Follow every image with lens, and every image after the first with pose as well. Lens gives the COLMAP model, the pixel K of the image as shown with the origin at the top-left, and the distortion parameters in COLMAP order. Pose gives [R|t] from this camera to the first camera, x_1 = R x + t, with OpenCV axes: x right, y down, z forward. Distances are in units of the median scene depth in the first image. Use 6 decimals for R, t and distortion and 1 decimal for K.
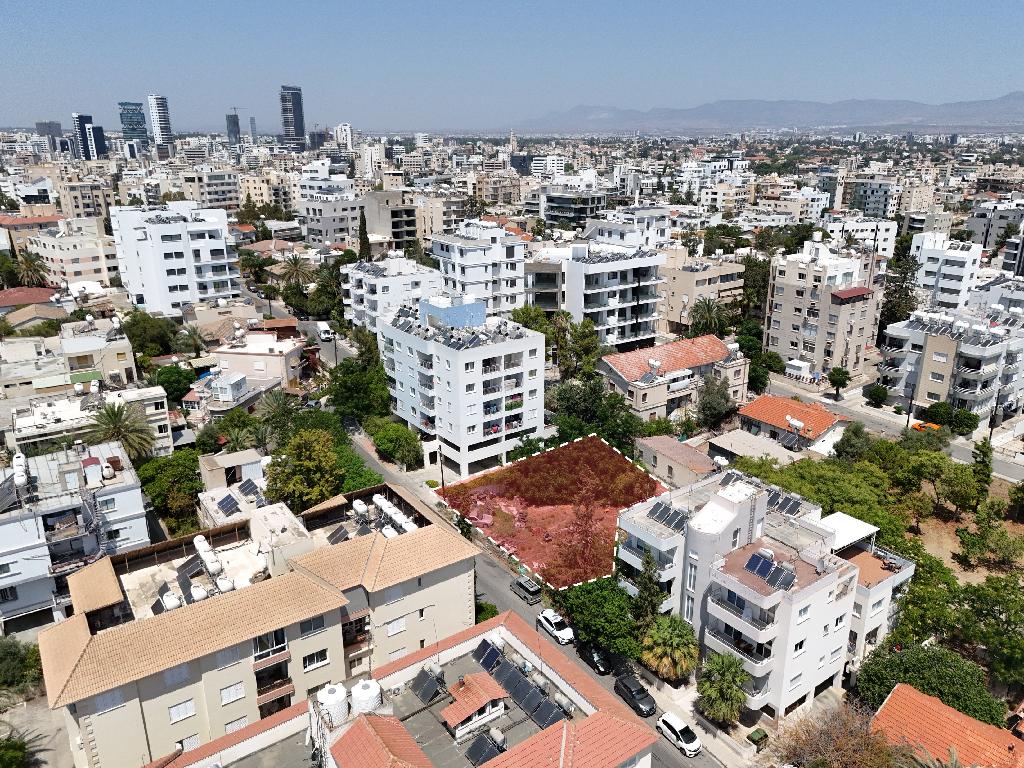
lens RADIAL K [[755.7, 0, 513.3], [0, 755.7, 384.4], [0, 0, 1]] dist [0.000506, -0.007078]
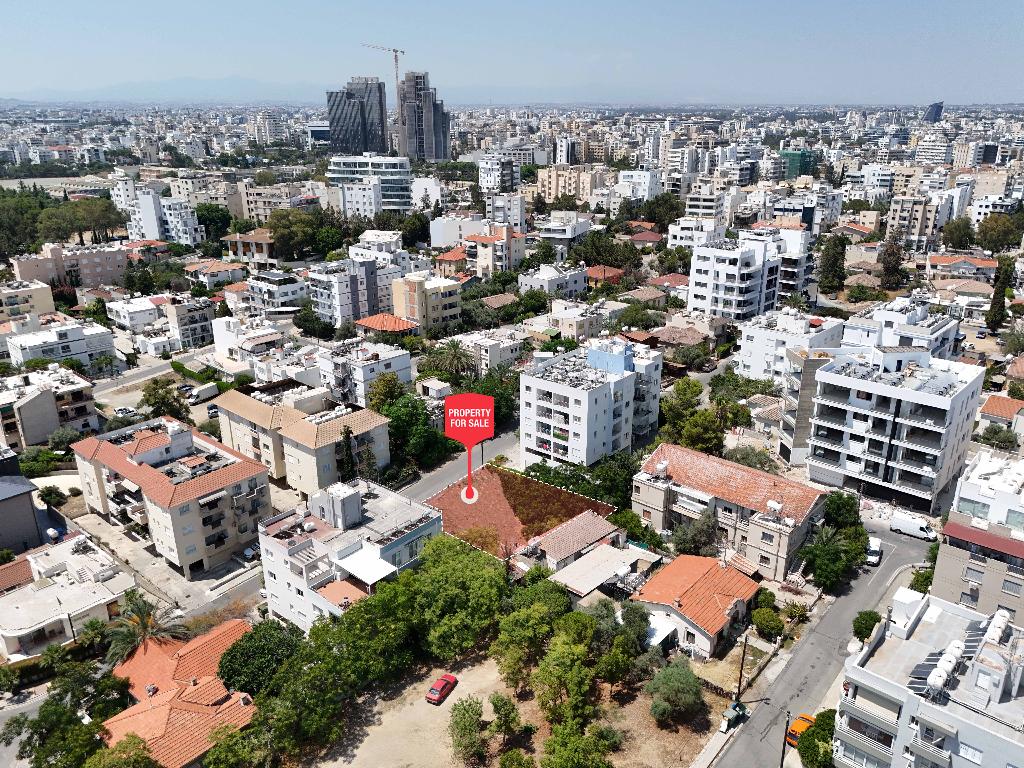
lens RADIAL K [[755.7, 0, 513.8], [0, 755.7, 382.6], [0, 0, 1]] dist [0.000506, -0.007078]
pose [[0.249311, 0.327511, -0.911362, 1.065051], [-0.308059, 0.919015, 0.245989, -0.329129], [0.918120, 0.219425, 0.330014, 0.506521]]
